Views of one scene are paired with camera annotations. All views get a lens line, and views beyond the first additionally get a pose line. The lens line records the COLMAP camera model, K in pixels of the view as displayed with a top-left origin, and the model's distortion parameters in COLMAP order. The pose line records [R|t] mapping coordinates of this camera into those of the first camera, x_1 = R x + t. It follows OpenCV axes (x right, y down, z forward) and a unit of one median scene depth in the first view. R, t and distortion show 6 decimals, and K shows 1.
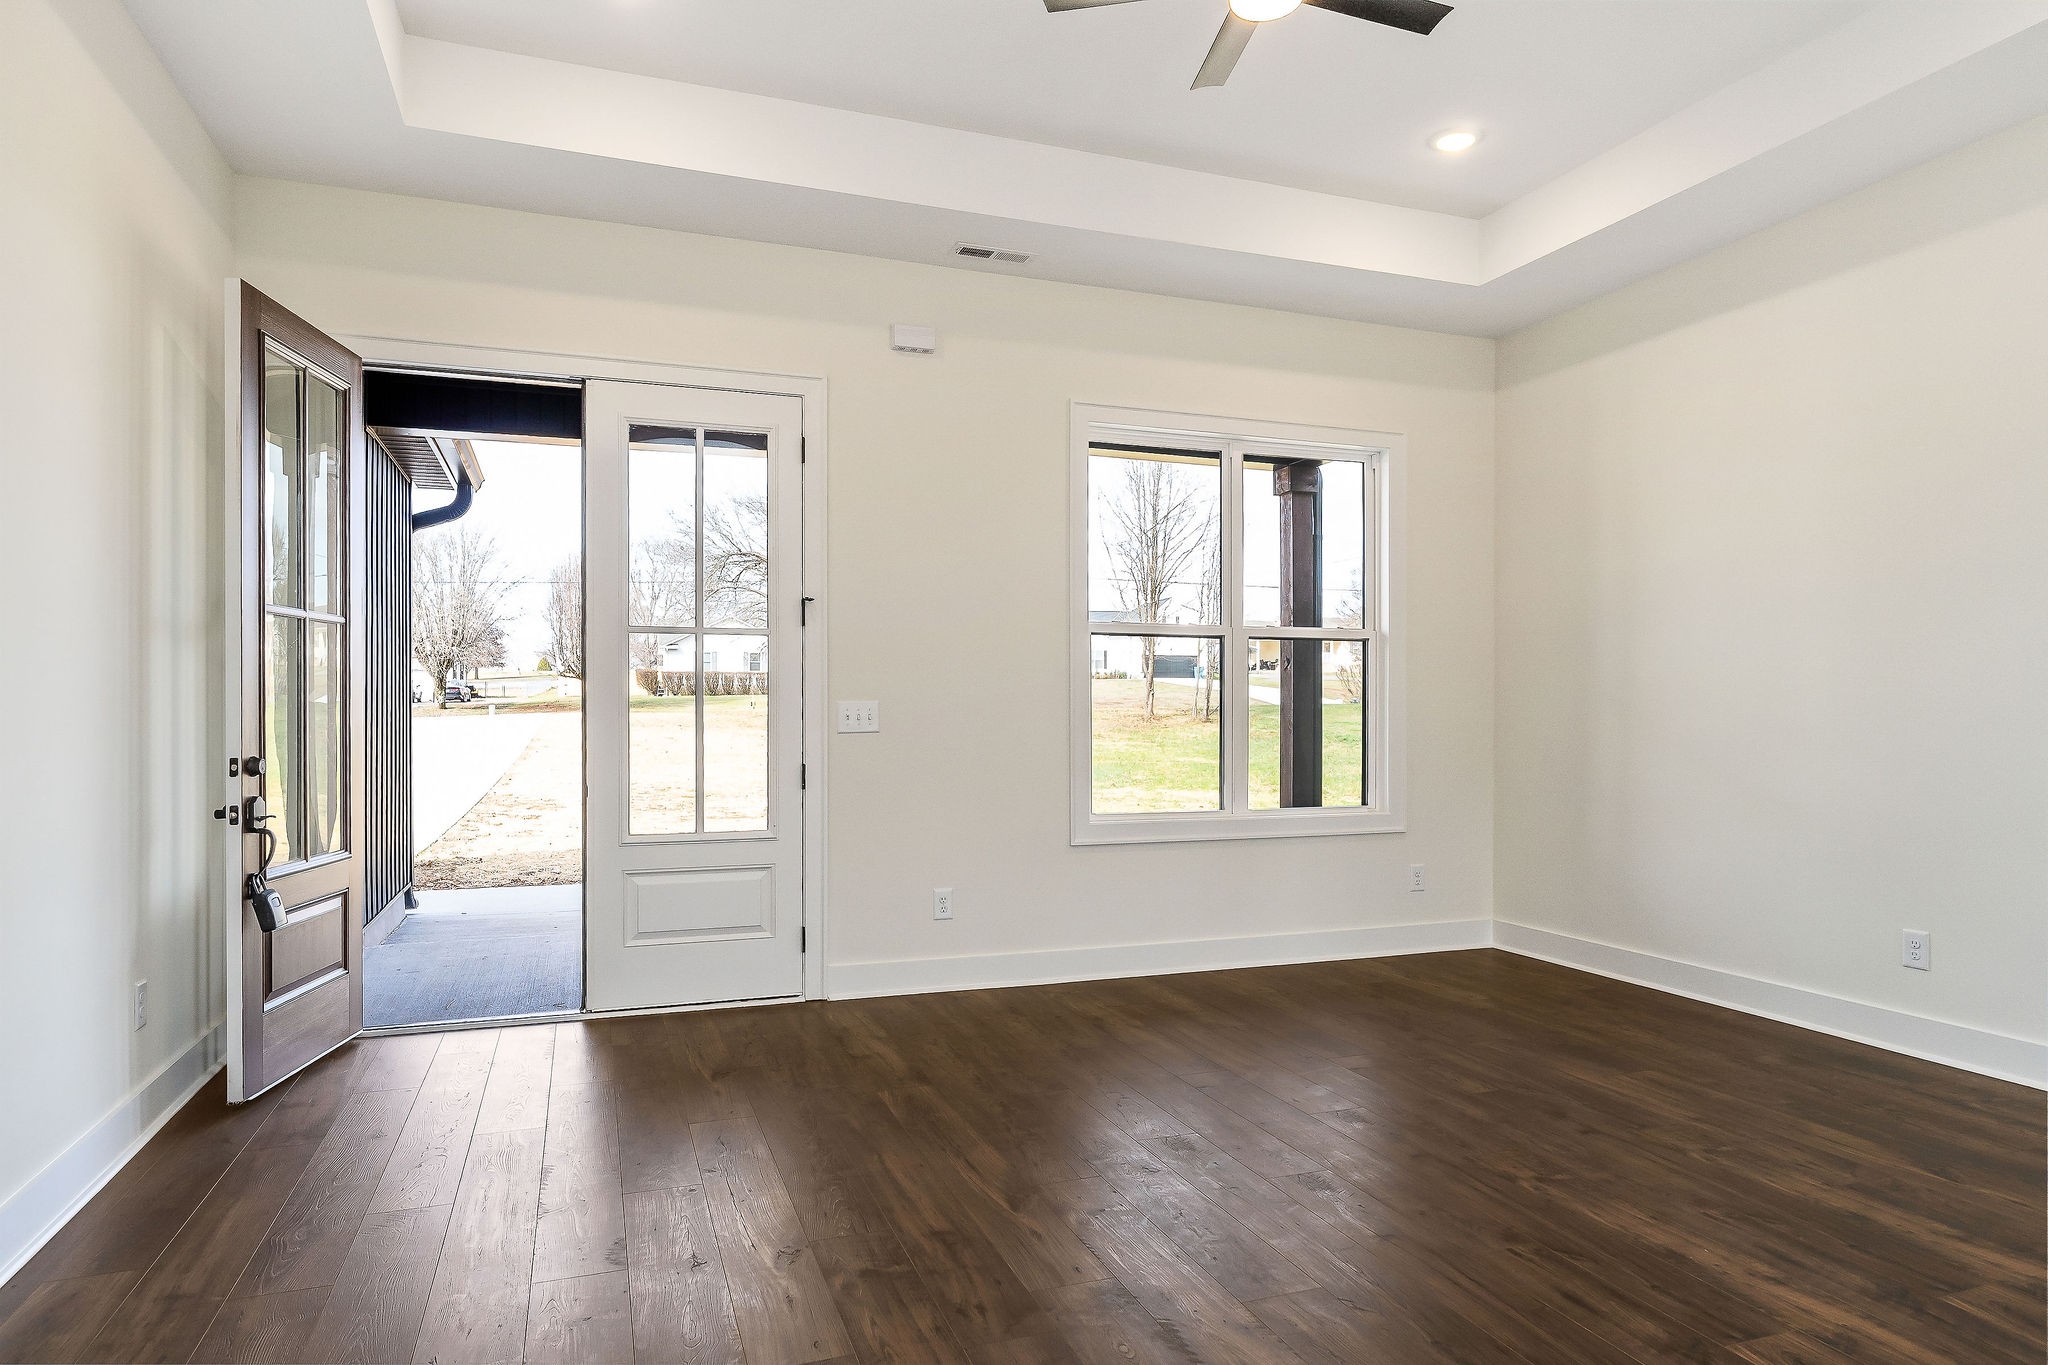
lens RADIAL K [[1145.9, 0, 1024.4], [0, 1145.9, 703.0], [0, 0, 1]] dist [-0.000989, 0.000174]
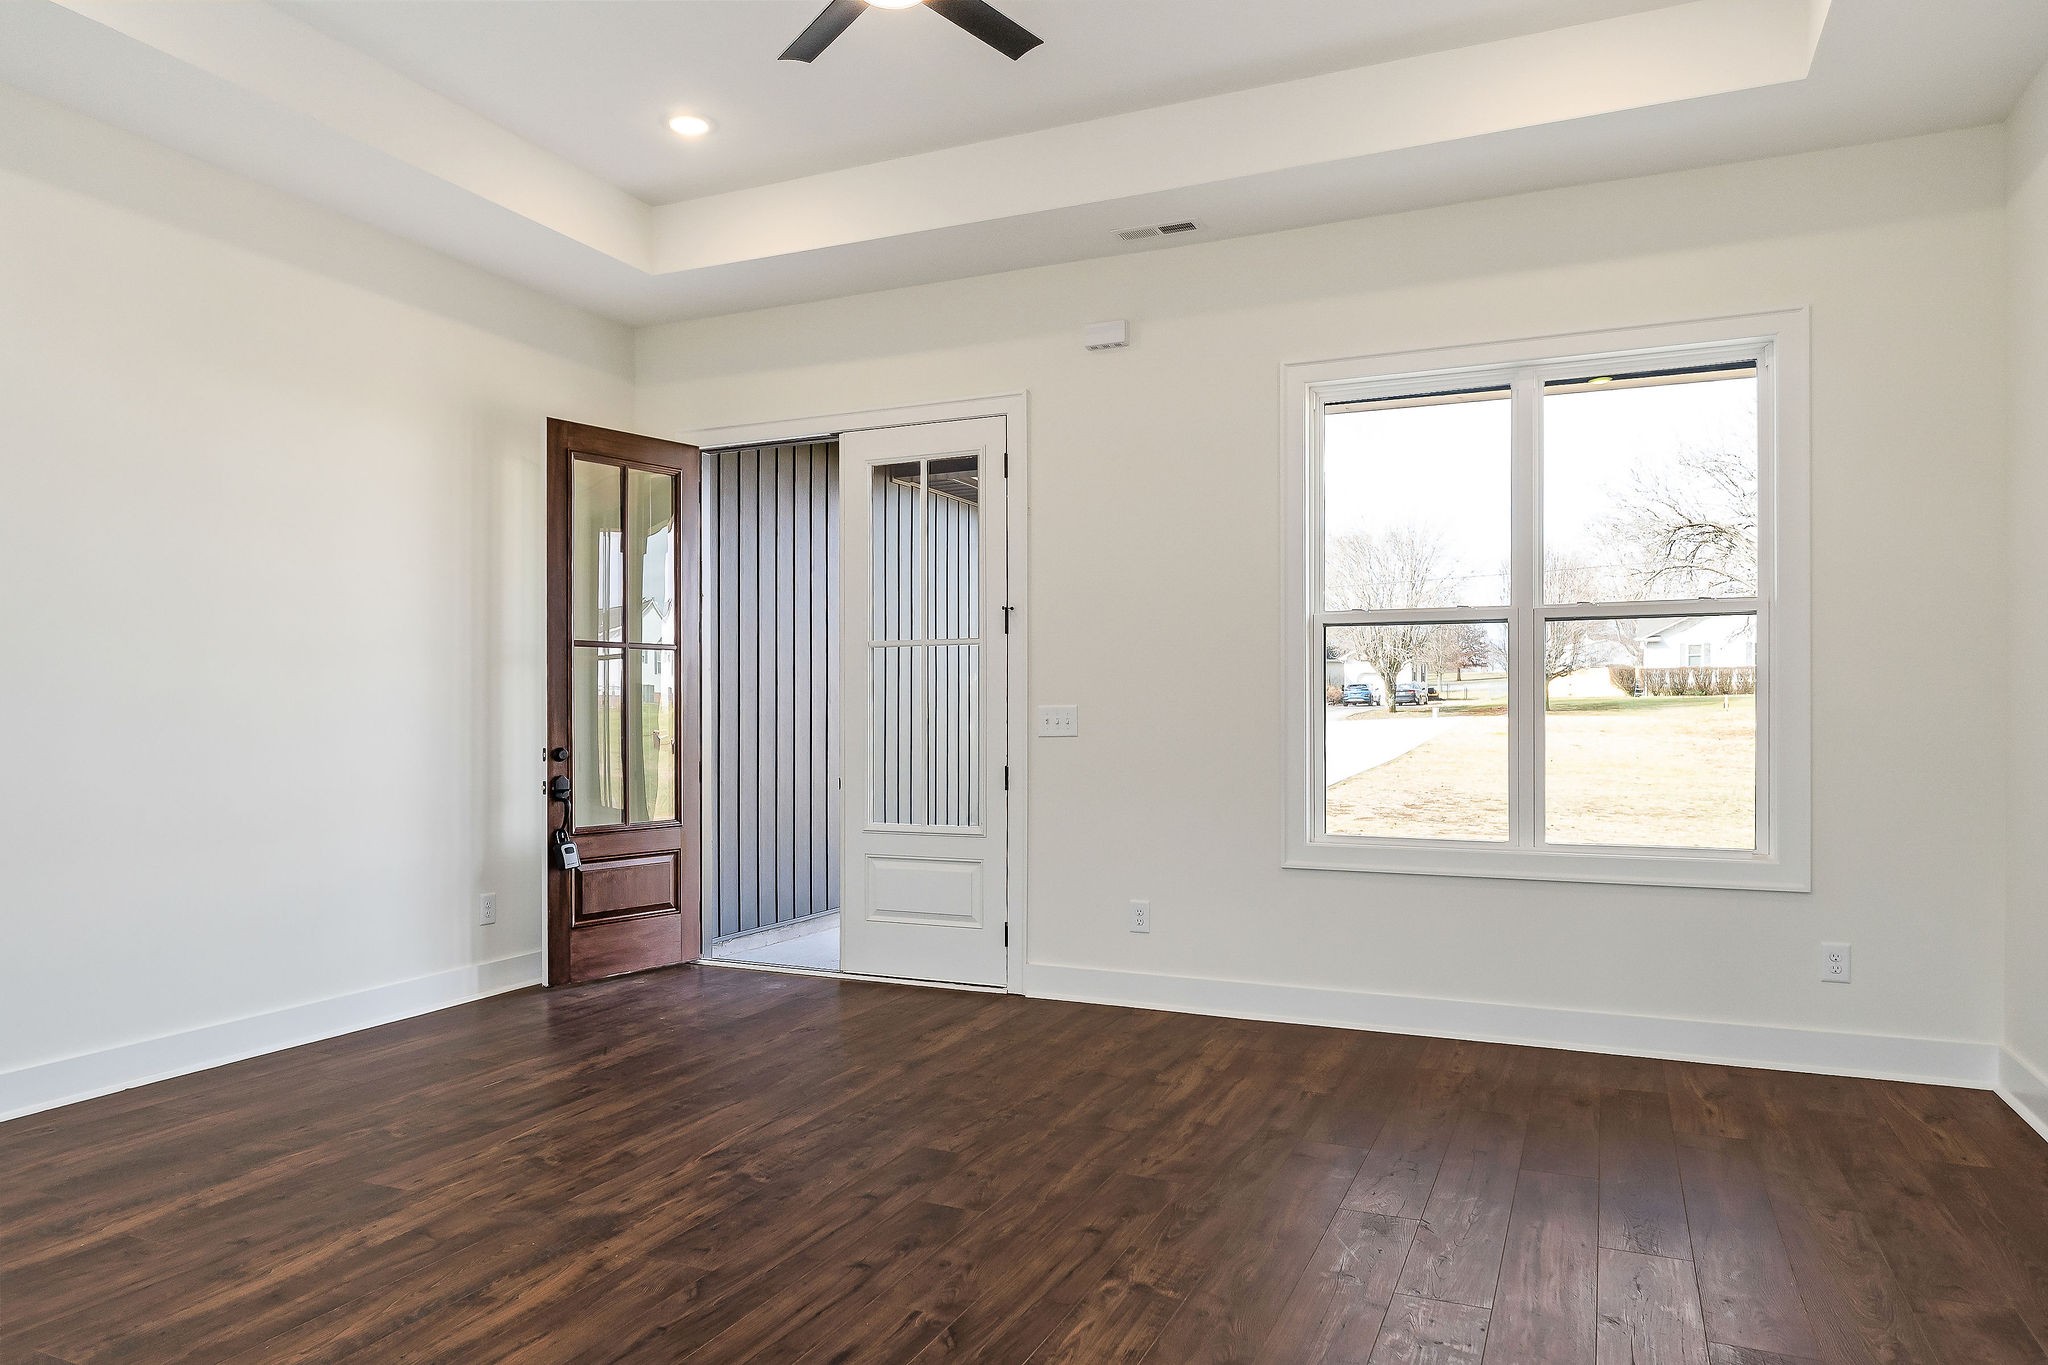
lens RADIAL K [[1268.0, 0, 1068.0], [0, 1268.0, 714.4], [0, 0, 1]] dist [-0.038004, 0.051450]
pose [[0.742725, -0.001046, -0.669596, 0.628572], [0.006055, 0.999968, 0.005154, 0.000104], [0.669569, -0.007882, 0.742708, 0.183021]]
